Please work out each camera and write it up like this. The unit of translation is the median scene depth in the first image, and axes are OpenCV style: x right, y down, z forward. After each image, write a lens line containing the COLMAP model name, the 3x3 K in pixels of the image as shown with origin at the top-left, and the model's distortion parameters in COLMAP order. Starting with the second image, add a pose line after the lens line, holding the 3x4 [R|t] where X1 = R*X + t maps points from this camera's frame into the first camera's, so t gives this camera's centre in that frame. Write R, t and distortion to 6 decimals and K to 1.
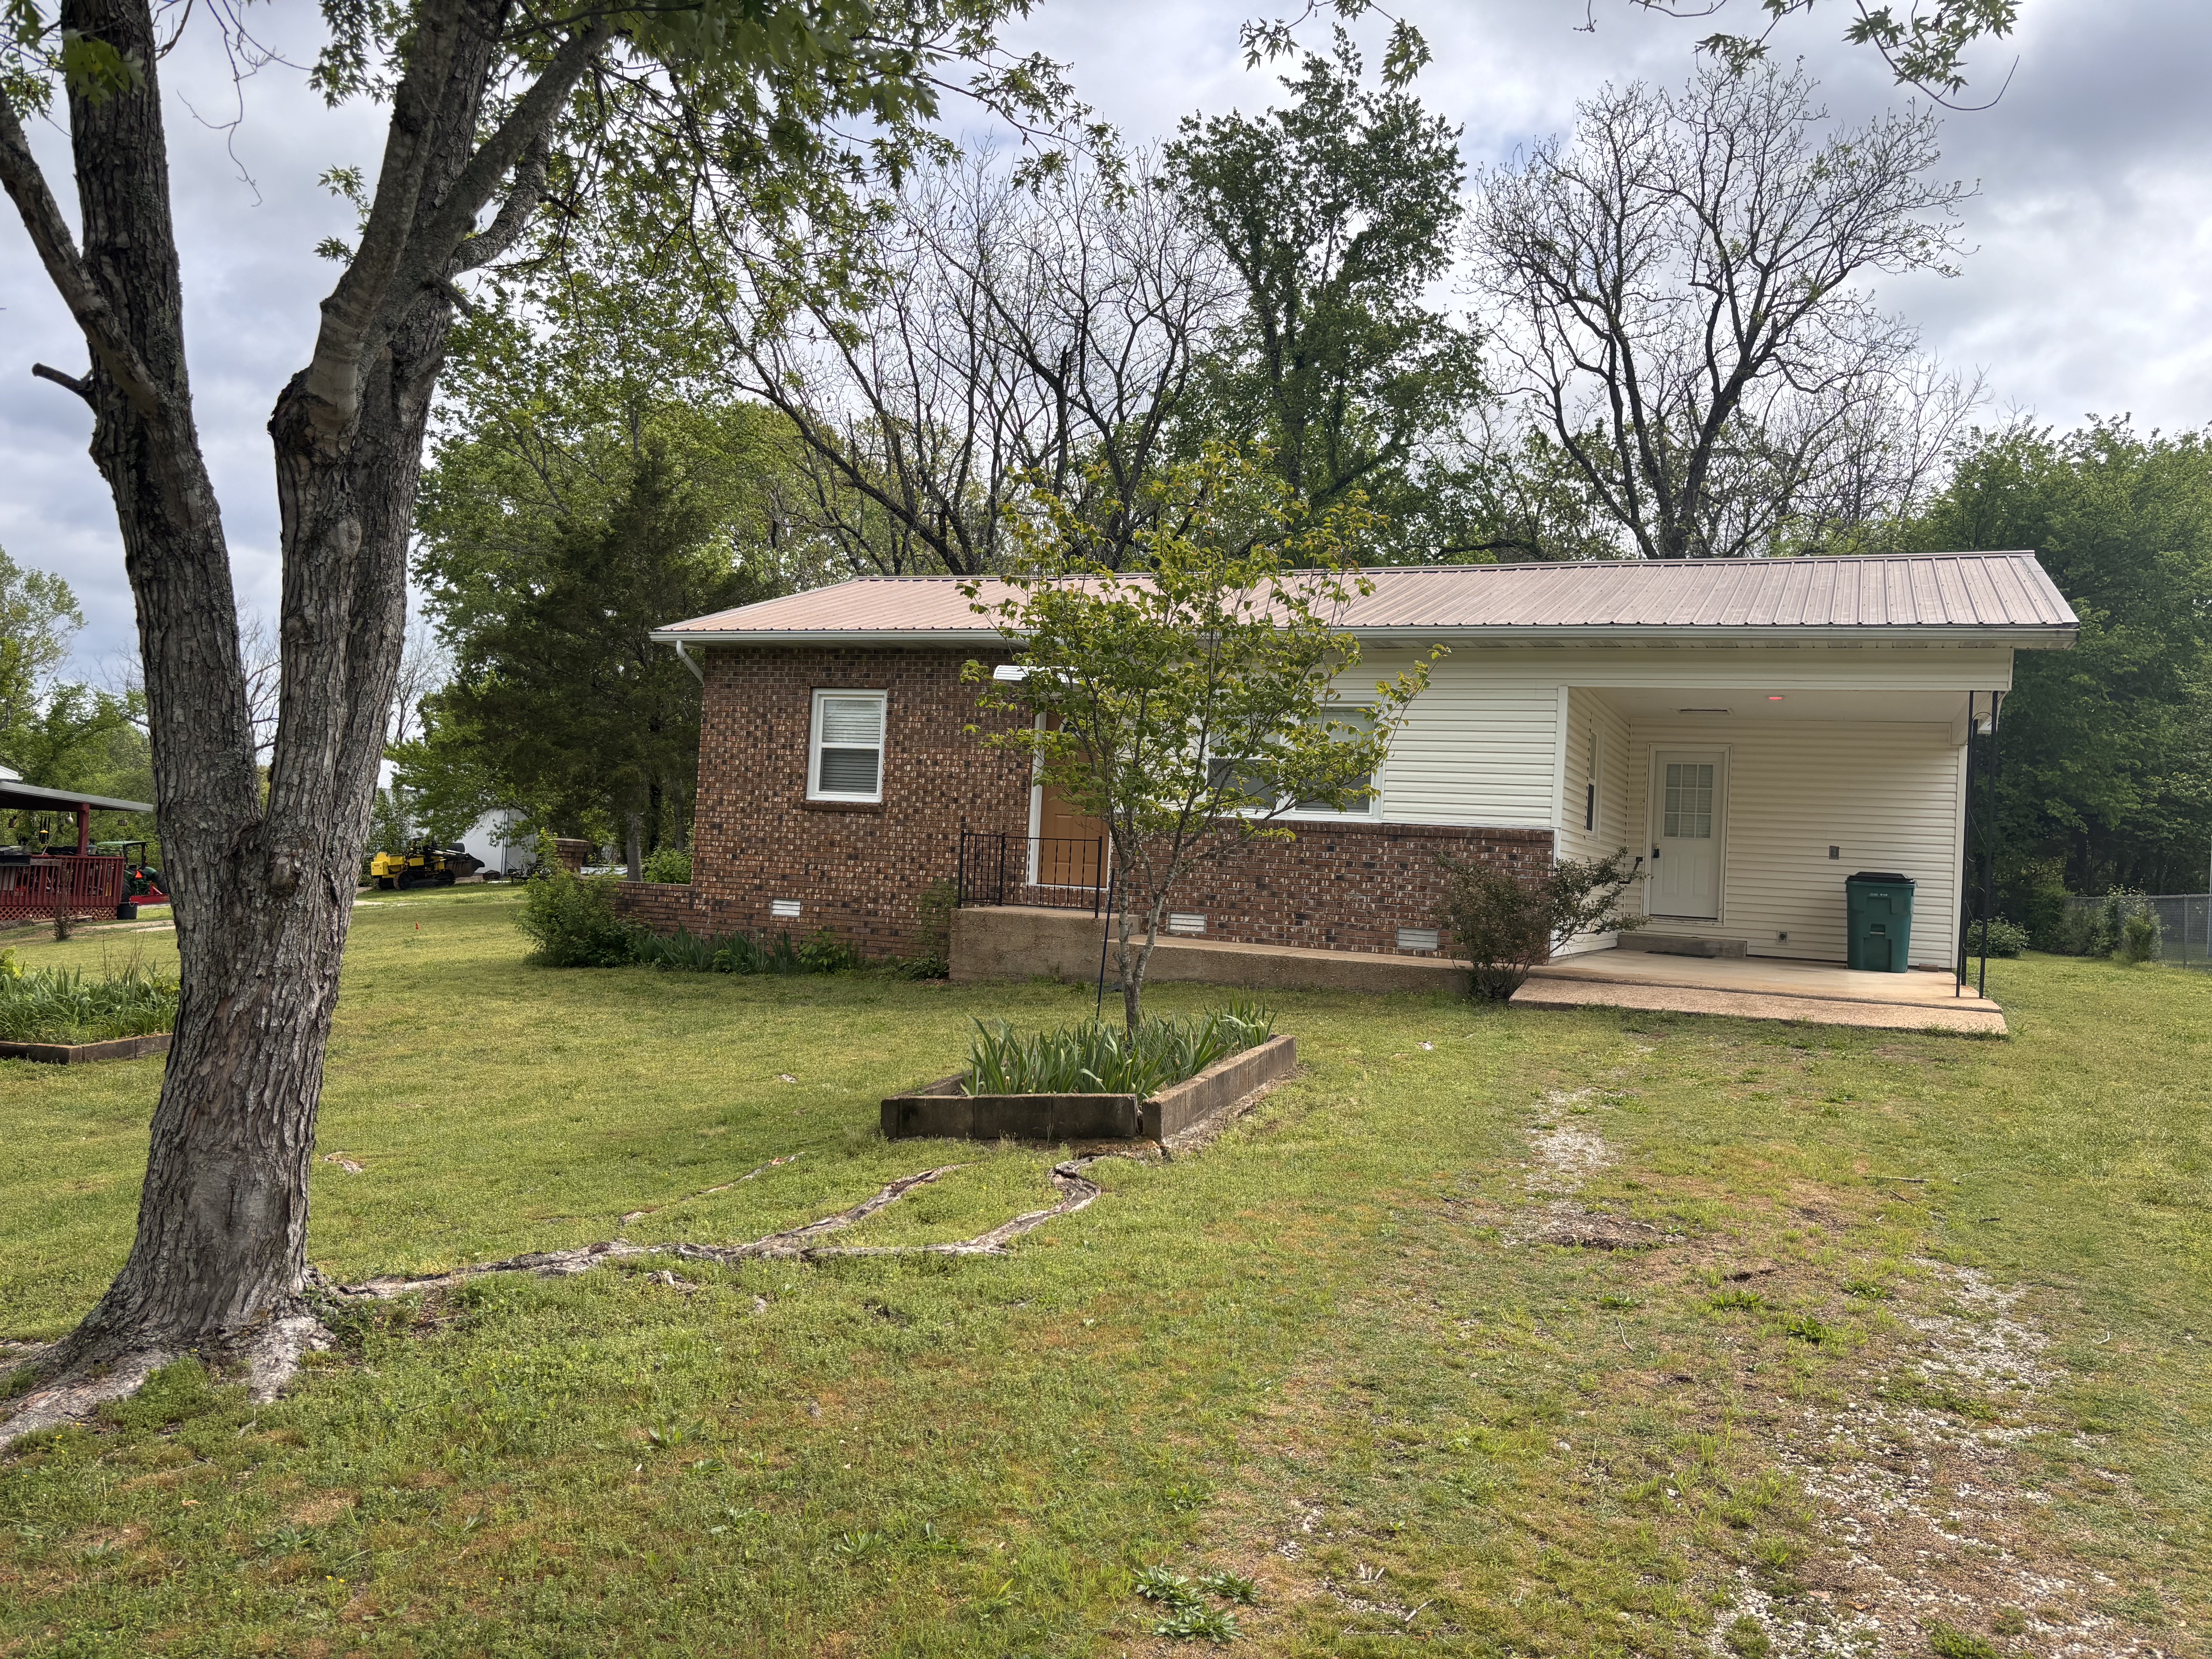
lens RADIAL K [[1669.7, 0, 1136.9], [0, 1669.7, 830.9], [0, 0, 1]] dist [0.052010, -0.008381]
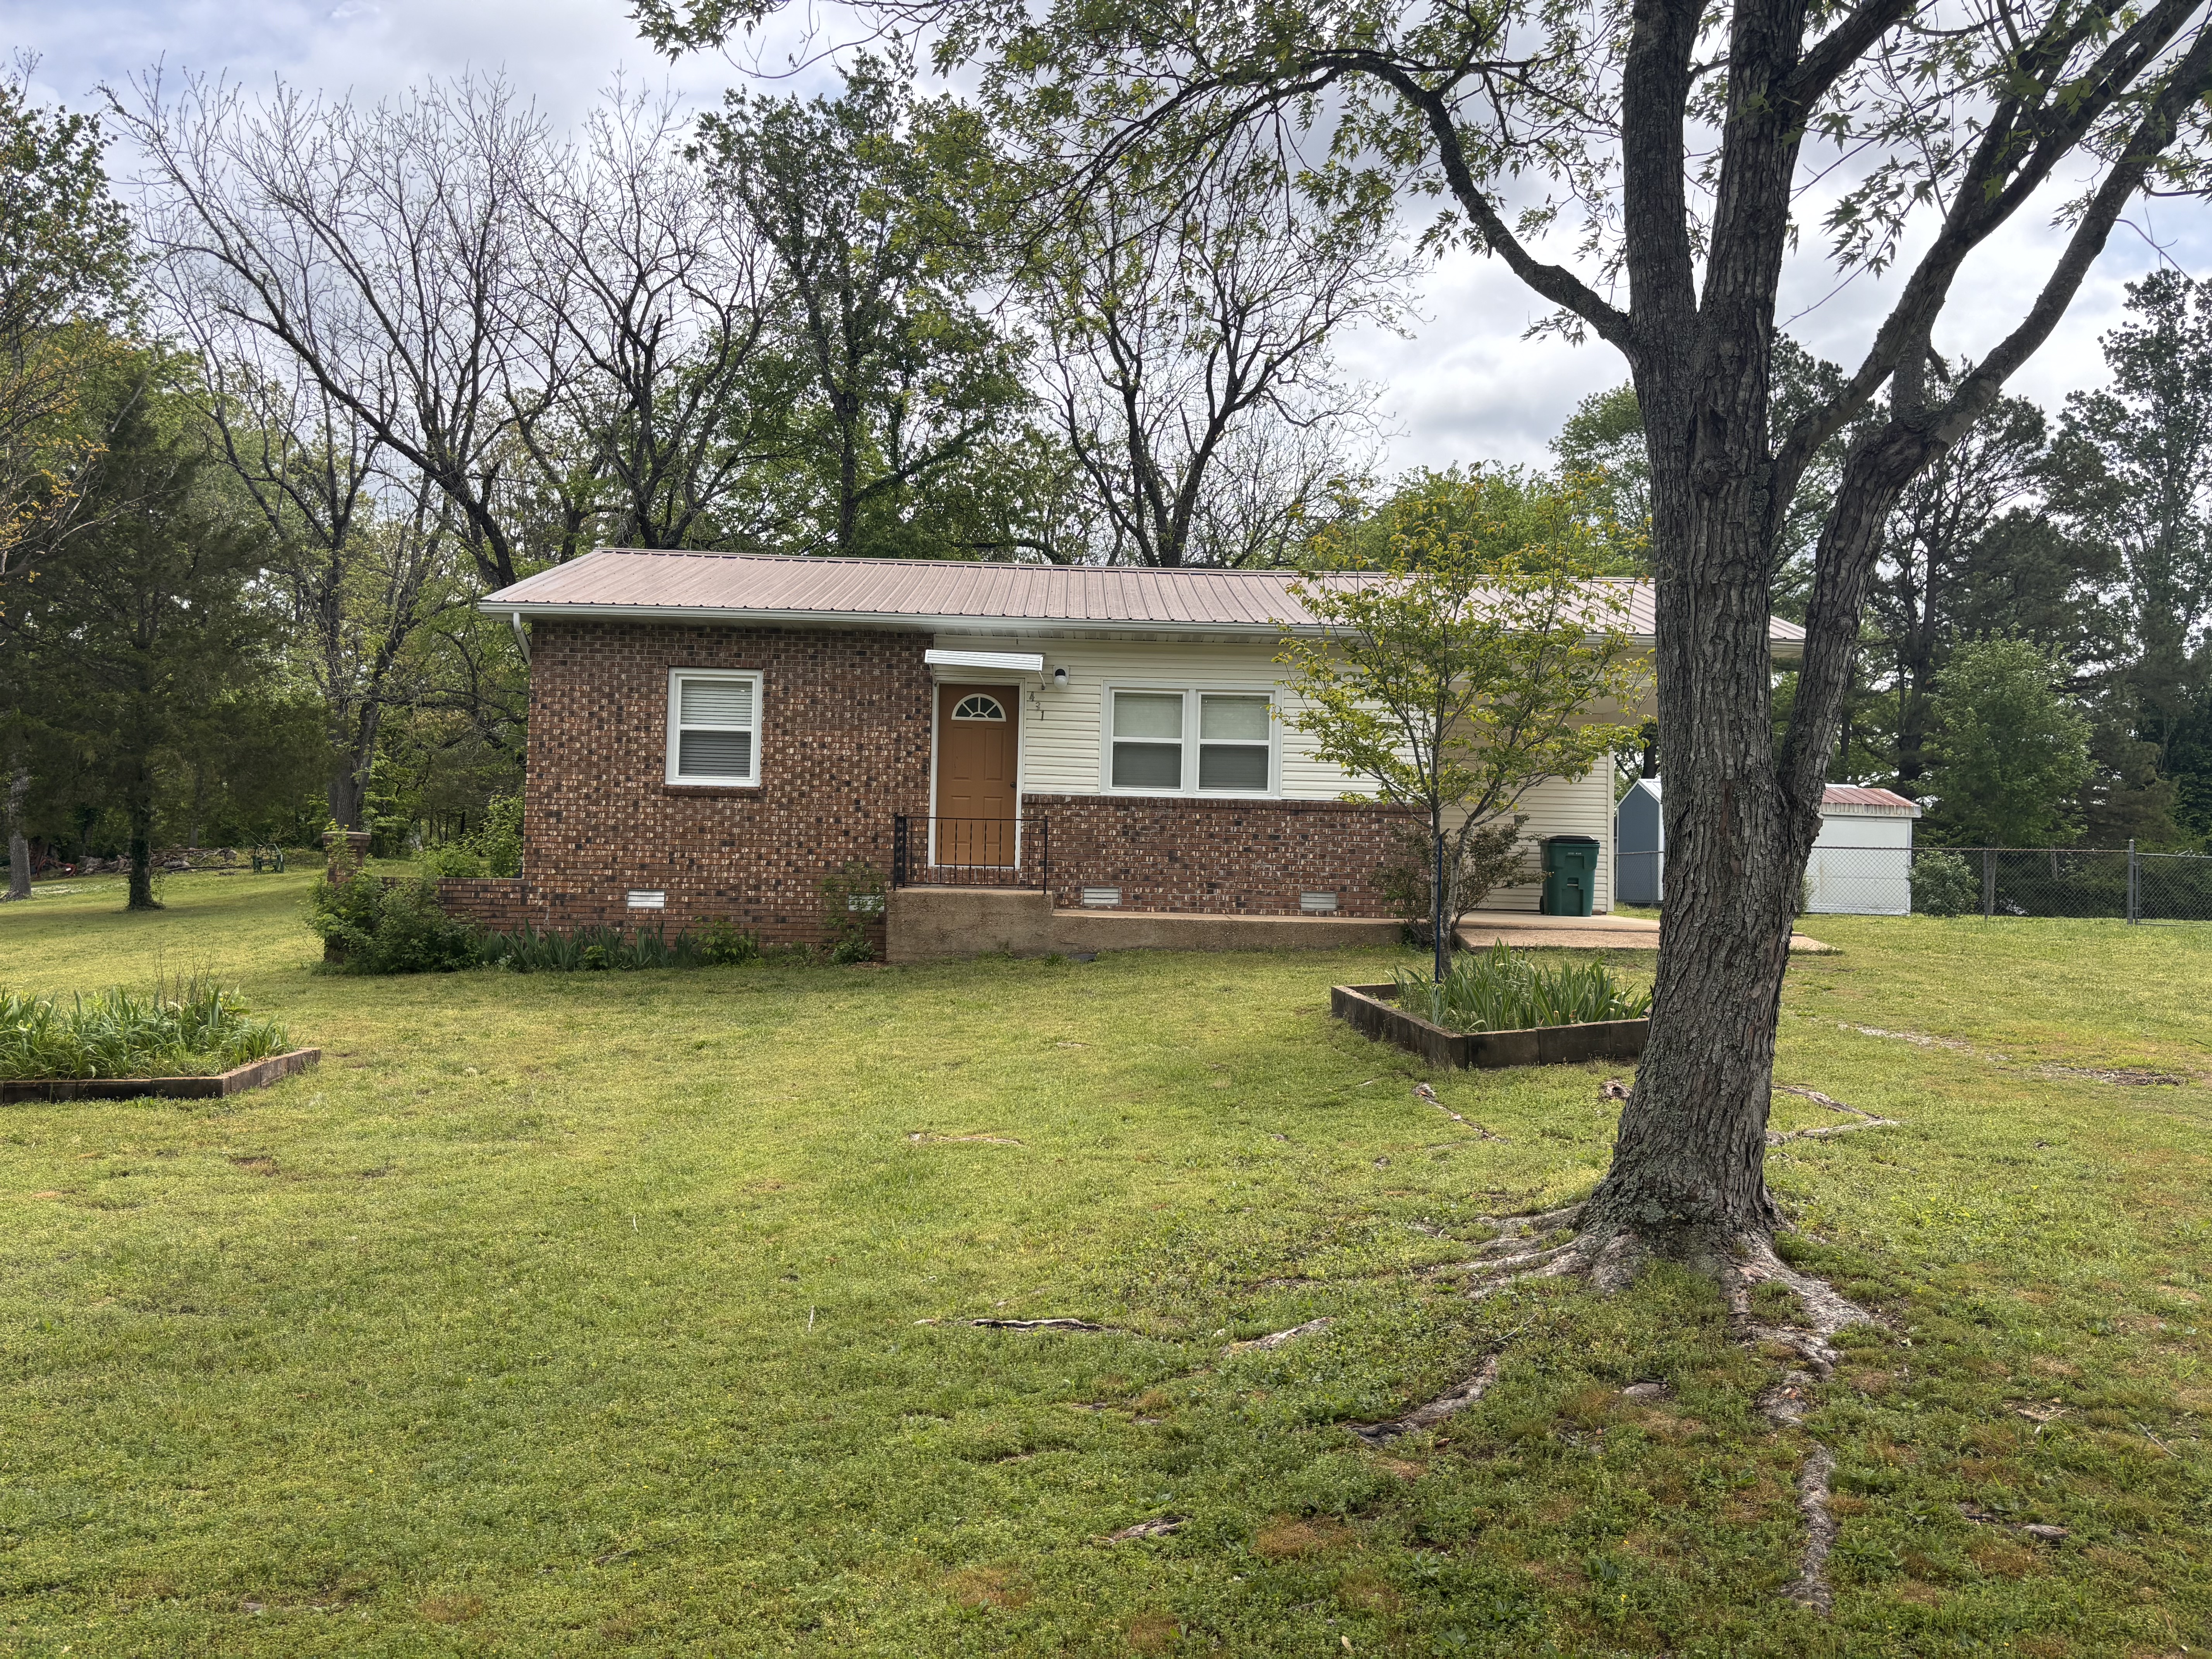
lens RADIAL K [[1669.7, 0, 1118.4], [0, 1669.7, 815.0], [0, 0, 1]] dist [0.052010, -0.008381]
pose [[0.906117, -0.017009, 0.422685, -0.372843], [0.017719, 0.999840, 0.002249, 0.001137], [-0.422656, 0.005452, 0.906274, 0.028437]]
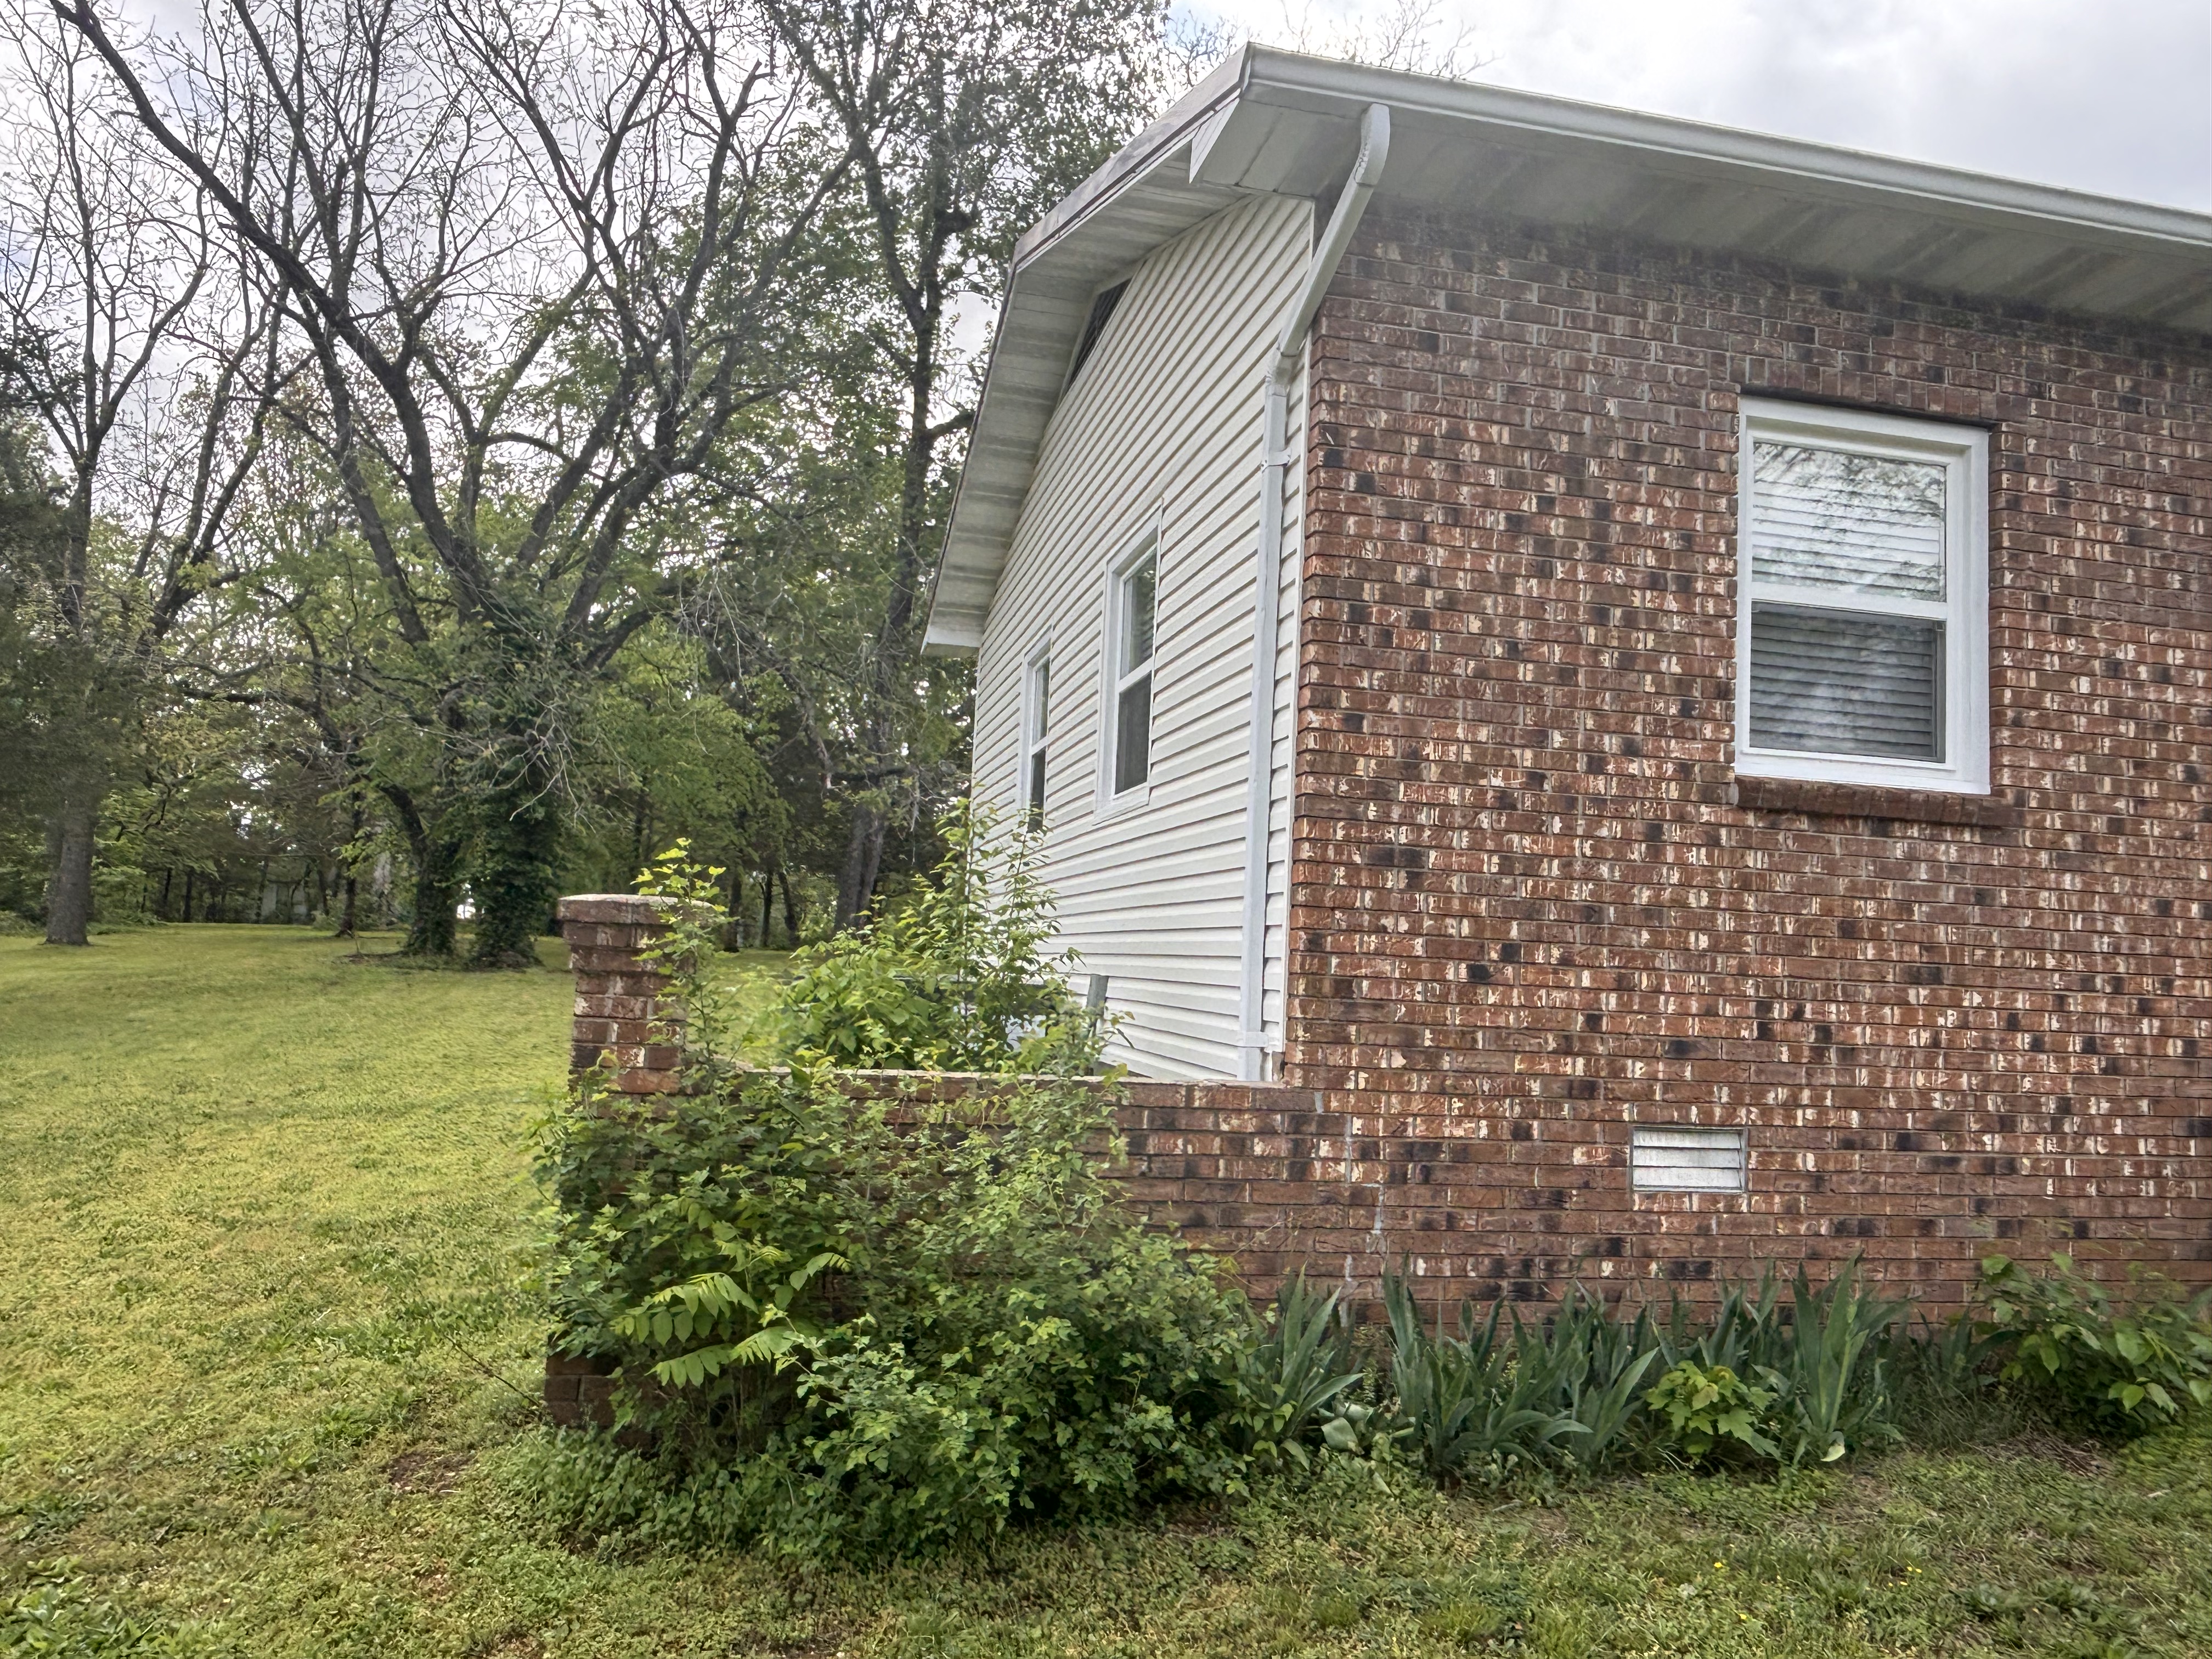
lens RADIAL K [[1599.1, 0, 1089.7], [0, 1599.1, 826.6], [0, 0, 1]] dist [0.007583, -0.004463]
pose [[0.814967, 0.038566, 0.578223, -0.451067], [-0.015018, 0.998854, -0.045453, 0.004526], [-0.579313, 0.028359, 0.814612, 0.852265]]
